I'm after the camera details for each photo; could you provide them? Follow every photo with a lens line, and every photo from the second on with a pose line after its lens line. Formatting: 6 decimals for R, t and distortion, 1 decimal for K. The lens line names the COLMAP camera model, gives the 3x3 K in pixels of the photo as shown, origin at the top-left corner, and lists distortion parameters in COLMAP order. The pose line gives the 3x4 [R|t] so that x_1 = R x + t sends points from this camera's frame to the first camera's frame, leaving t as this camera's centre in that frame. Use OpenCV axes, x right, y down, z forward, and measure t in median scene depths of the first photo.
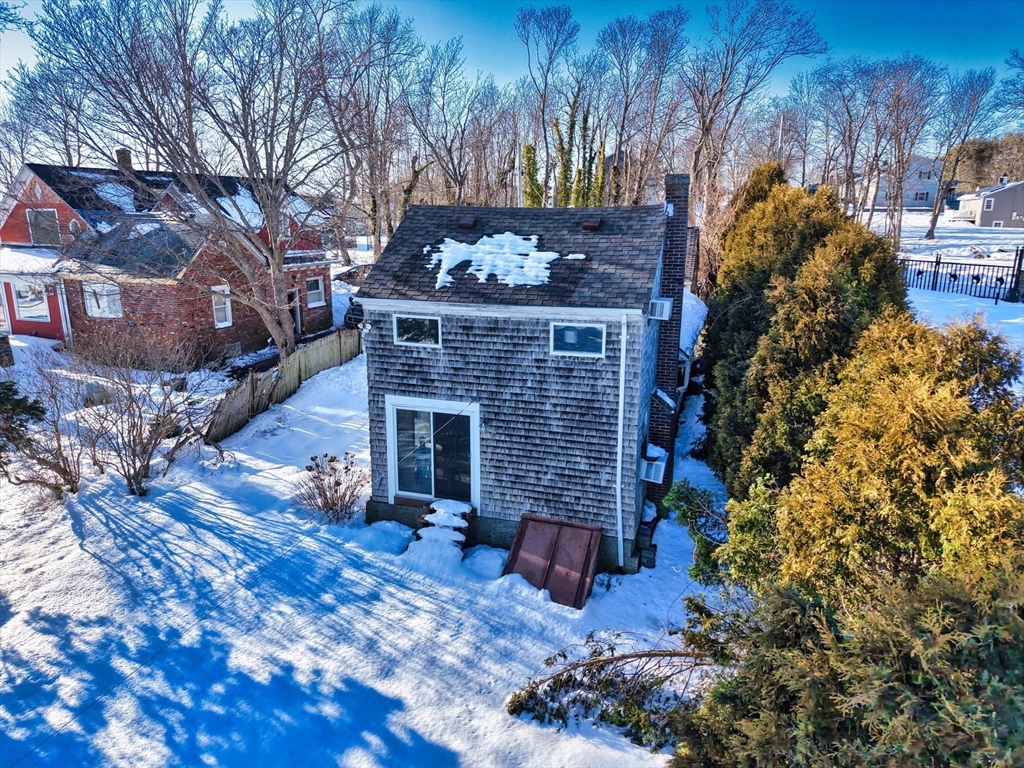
lens RADIAL K [[708.4, 0, 516.3], [0, 708.4, 382.6], [0, 0, 1]] dist [0.002285, 0.001677]
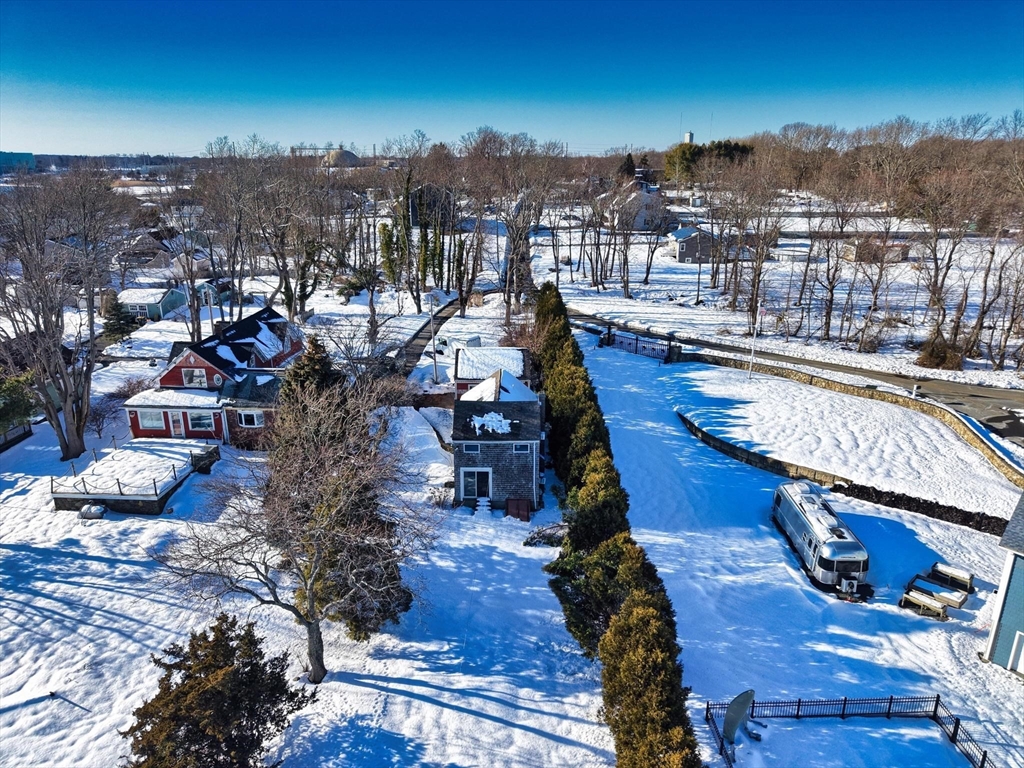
lens RADIAL K [[714.5, 0, 518.3], [0, 714.5, 388.2], [0, 0, 1]] dist [-0.010951, -0.003738]
pose [[0.954447, -0.089850, 0.284532, -0.864181], [0.070476, 0.994488, 0.077634, -0.600230], [-0.289939, -0.054044, 0.955518, -2.249889]]
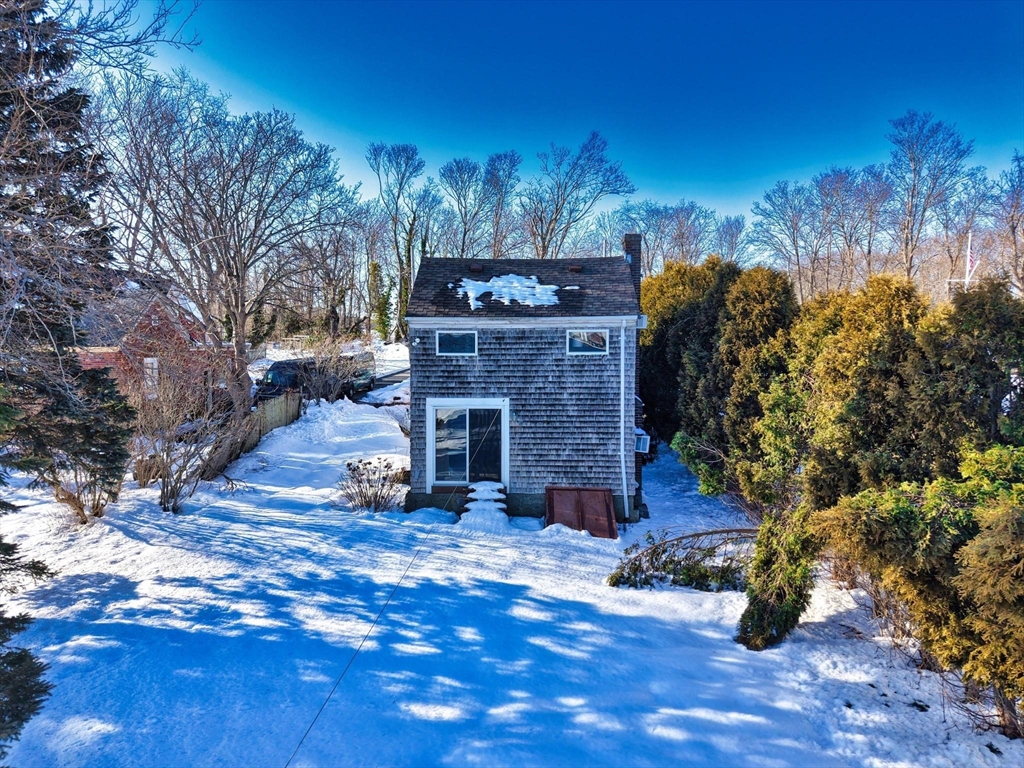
lens RADIAL K [[708.4, 0, 516.3], [0, 708.4, 382.6], [0, 0, 1]] dist [0.002285, 0.001677]
pose [[0.960360, -0.019736, 0.278063, -0.395441], [0.070616, 0.982179, -0.174176, 0.225836], [-0.269670, 0.186908, 0.944639, -0.206685]]
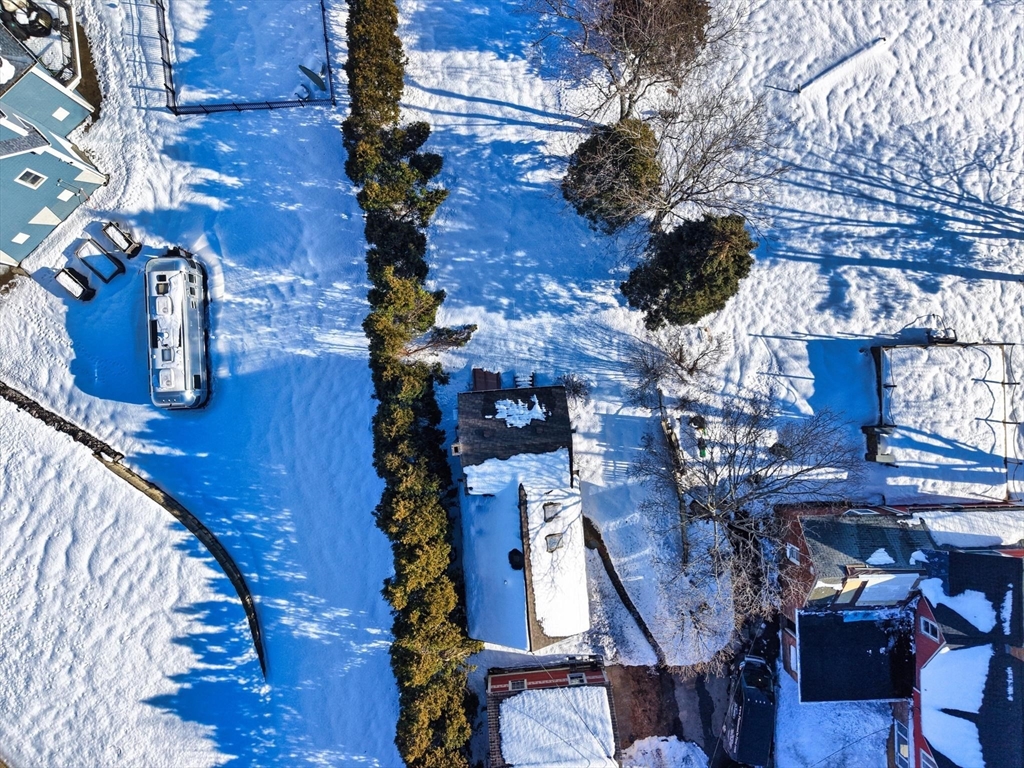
lens RADIAL K [[714.5, 0, 518.3], [0, 714.5, 388.2], [0, 0, 1]] dist [-0.010951, -0.003738]
pose [[-0.929777, 0.367190, -0.026198, 0.010263], [-0.100773, -0.185431, 0.977476, -2.786557], [0.354061, 0.911475, 0.209413, 0.384726]]
